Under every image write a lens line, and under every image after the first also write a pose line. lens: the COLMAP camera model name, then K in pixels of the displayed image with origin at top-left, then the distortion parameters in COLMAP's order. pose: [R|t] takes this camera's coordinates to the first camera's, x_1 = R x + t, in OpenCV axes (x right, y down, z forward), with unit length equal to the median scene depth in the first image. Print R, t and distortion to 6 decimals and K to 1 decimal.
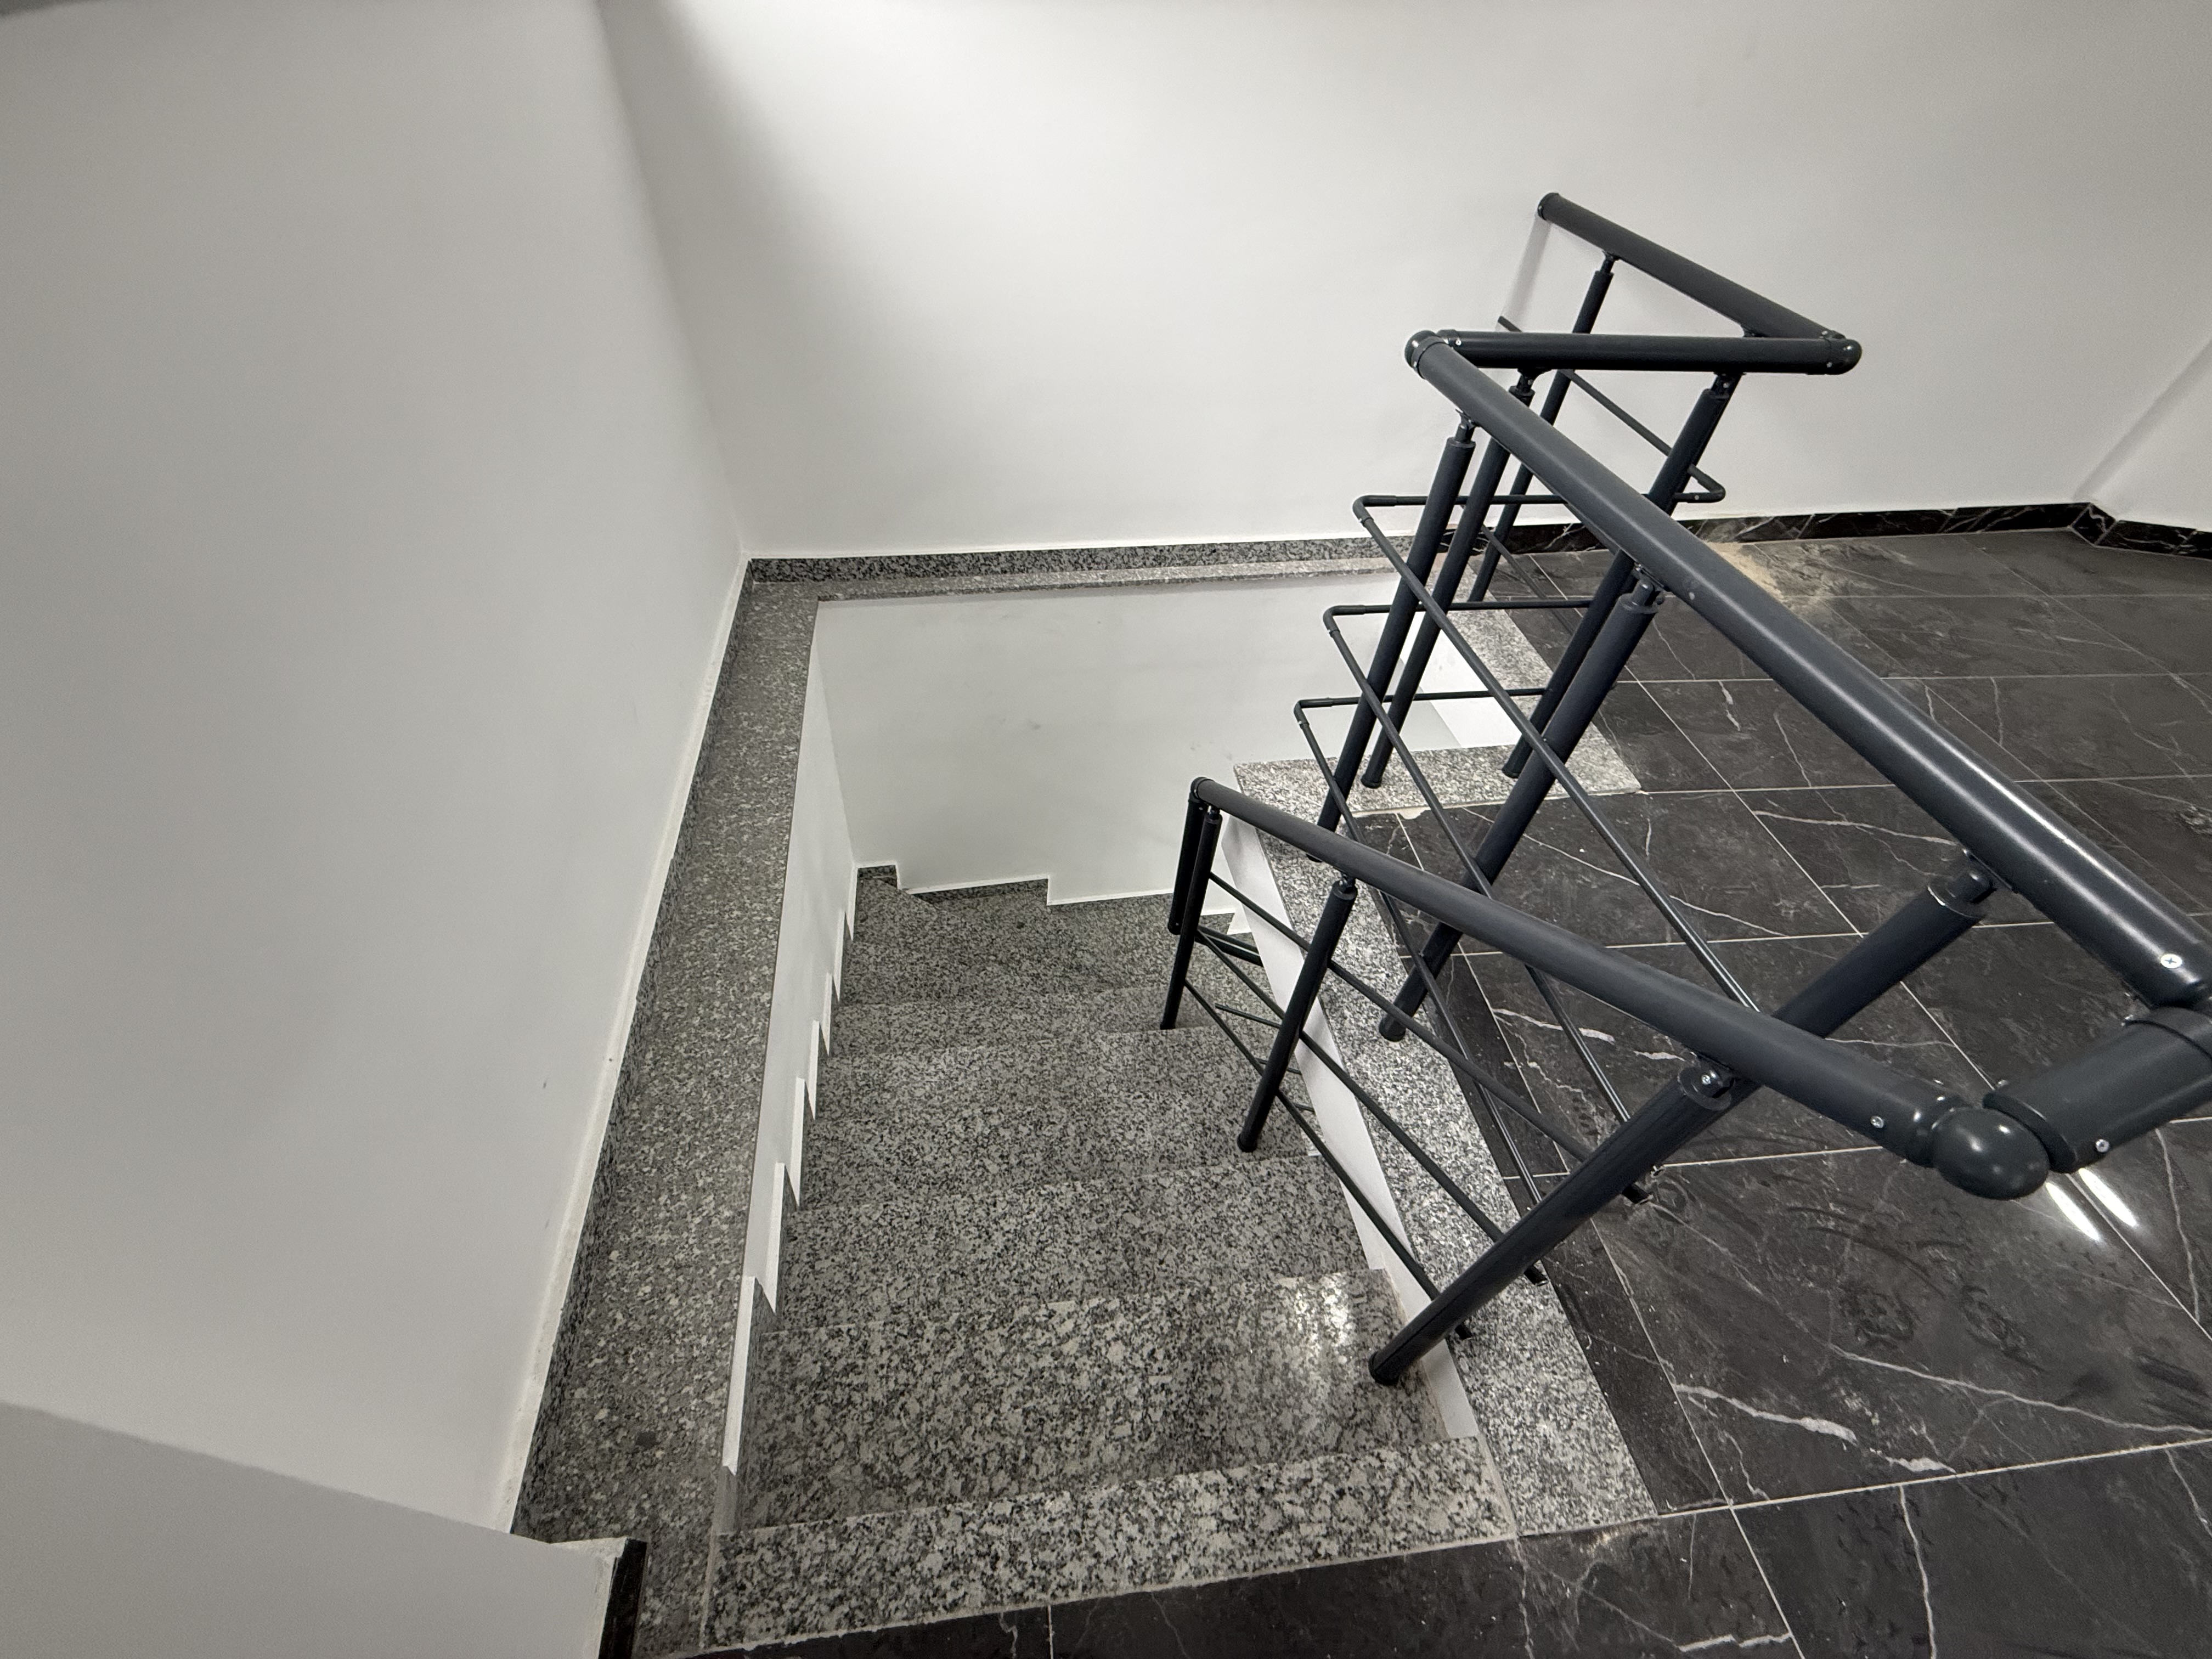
lens RADIAL K [[881.0, 0, 1098.7], [0, 881.0, 824.7], [0, 0, 1]] dist [0.000905, -0.000328]
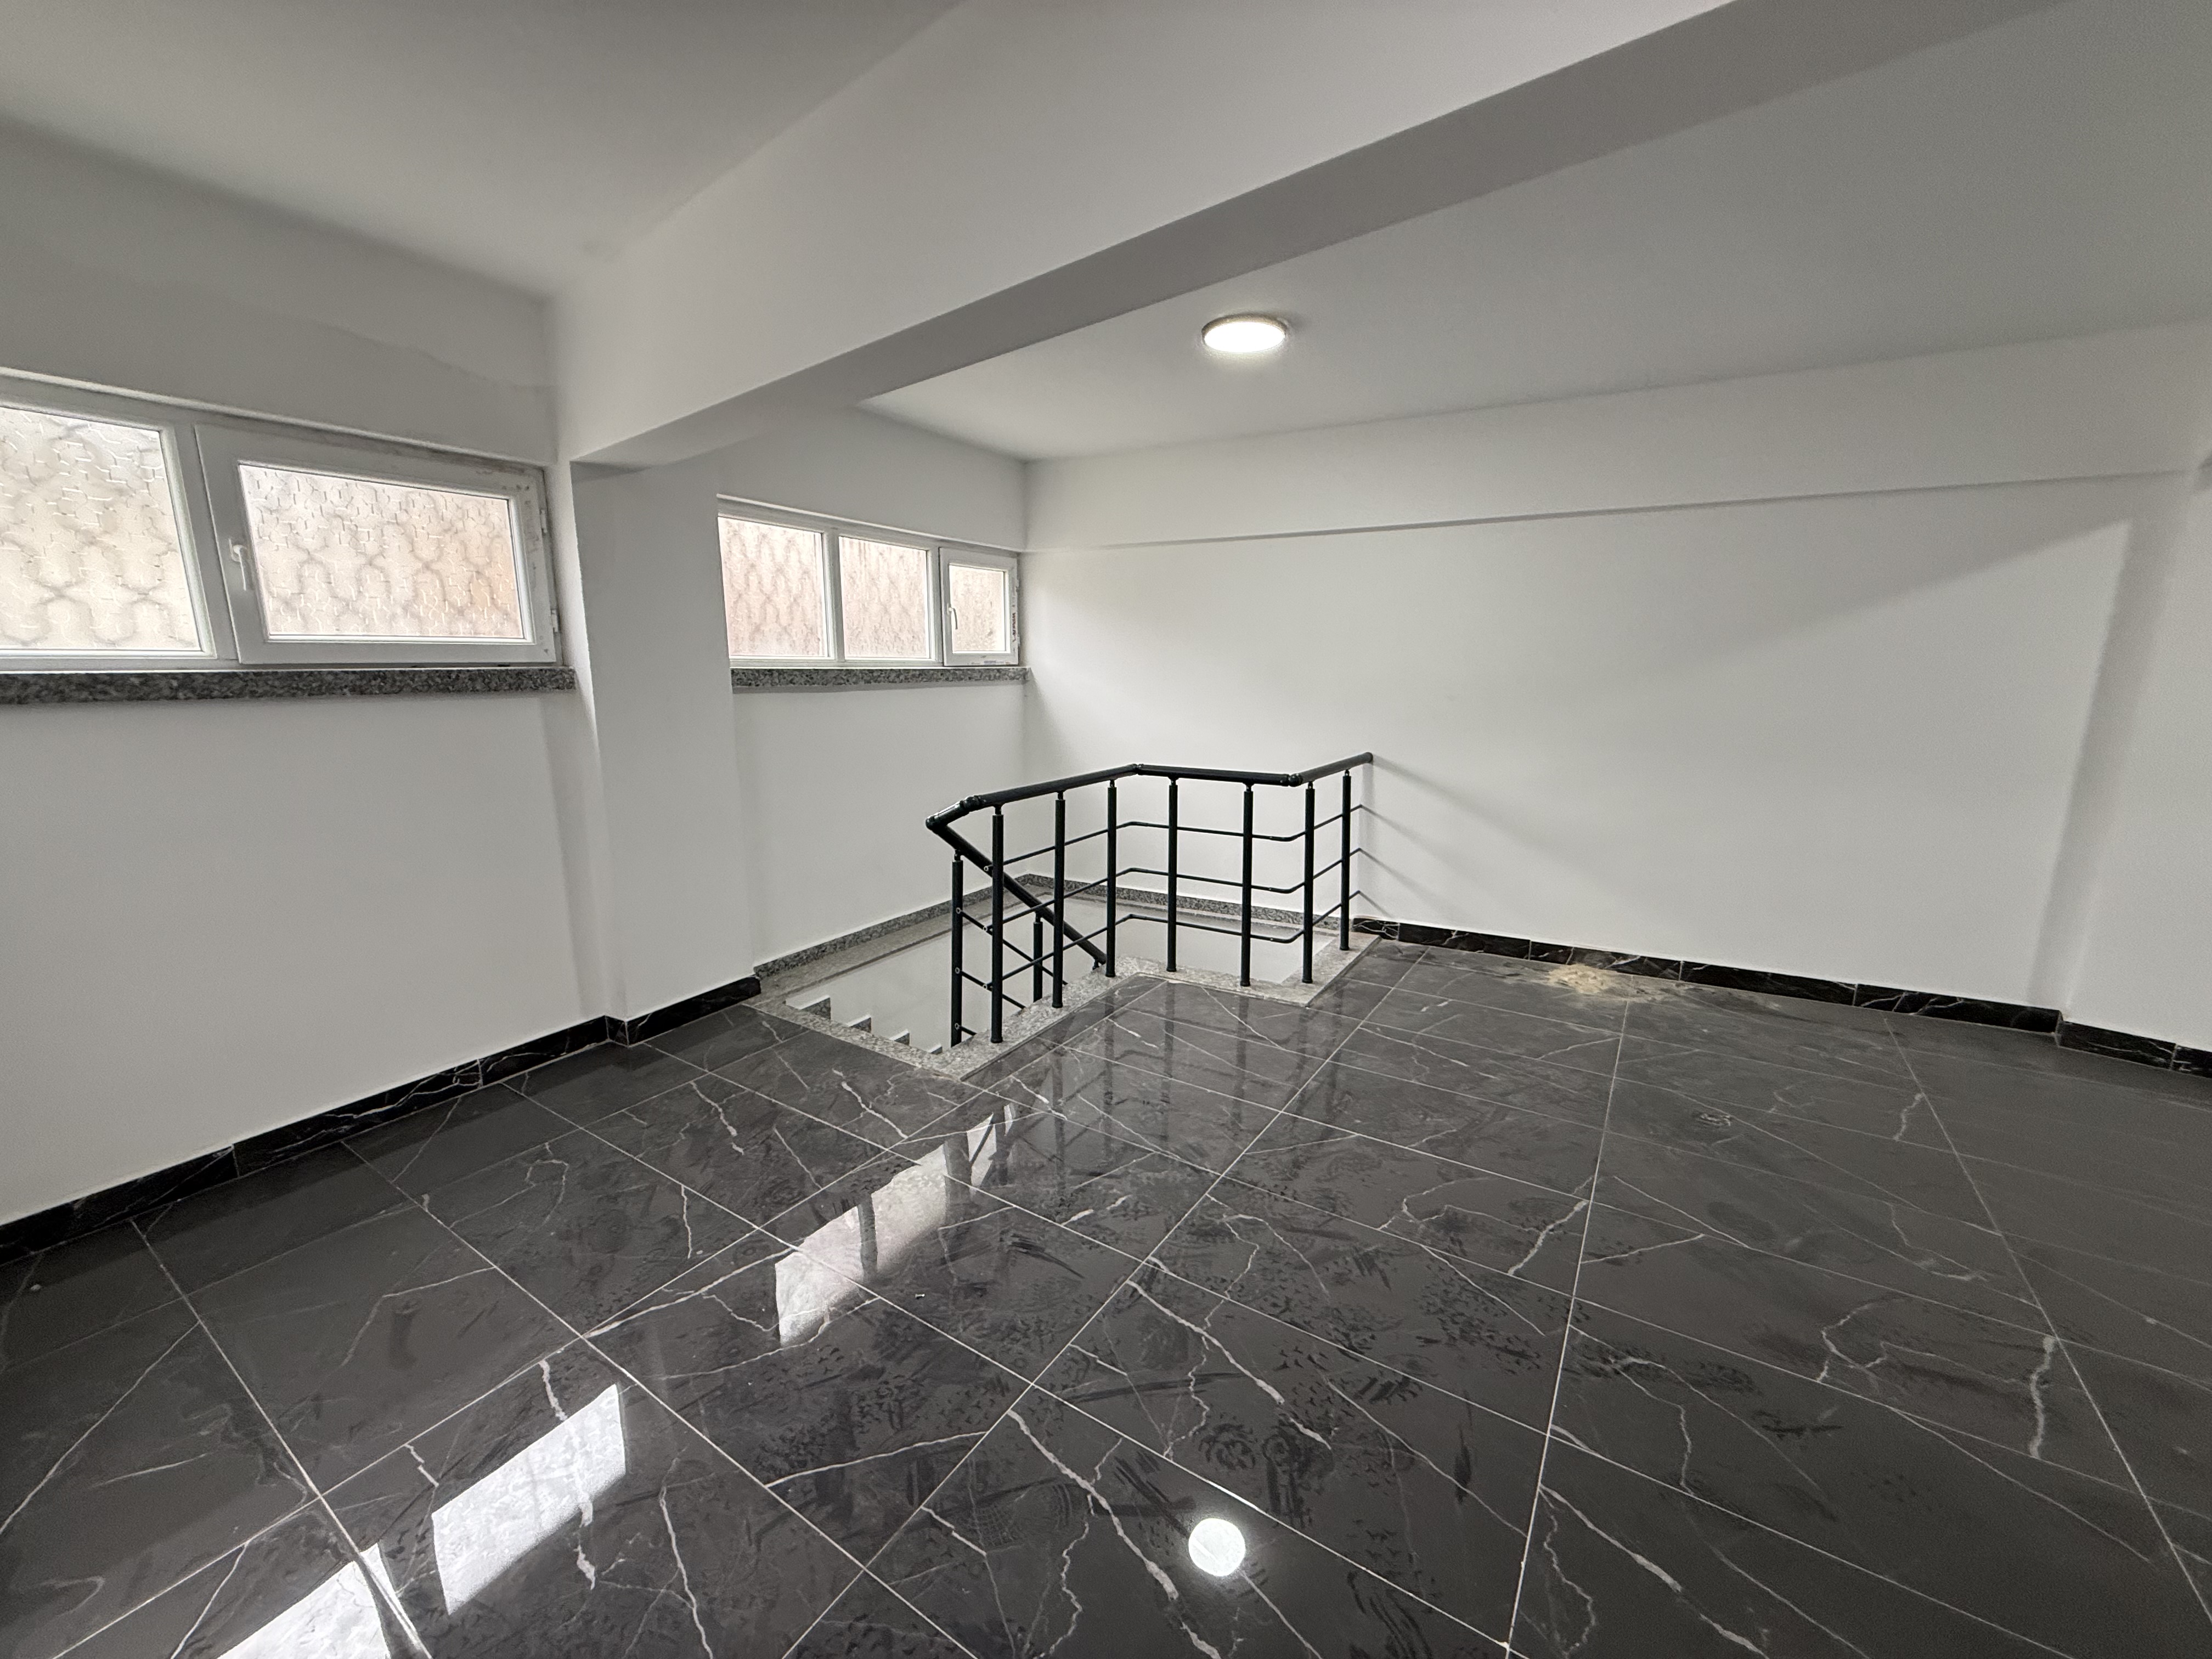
lens RADIAL K [[877.4, 0, 1099.2], [0, 877.4, 831.5], [0, 0, 1]] dist [-0.000031, 0.000105]
pose [[0.765572, 0.056847, -0.640834, 1.024590], [-0.427927, 0.788781, -0.441252, 0.465987], [0.480394, 0.612040, 0.628194, -0.373132]]
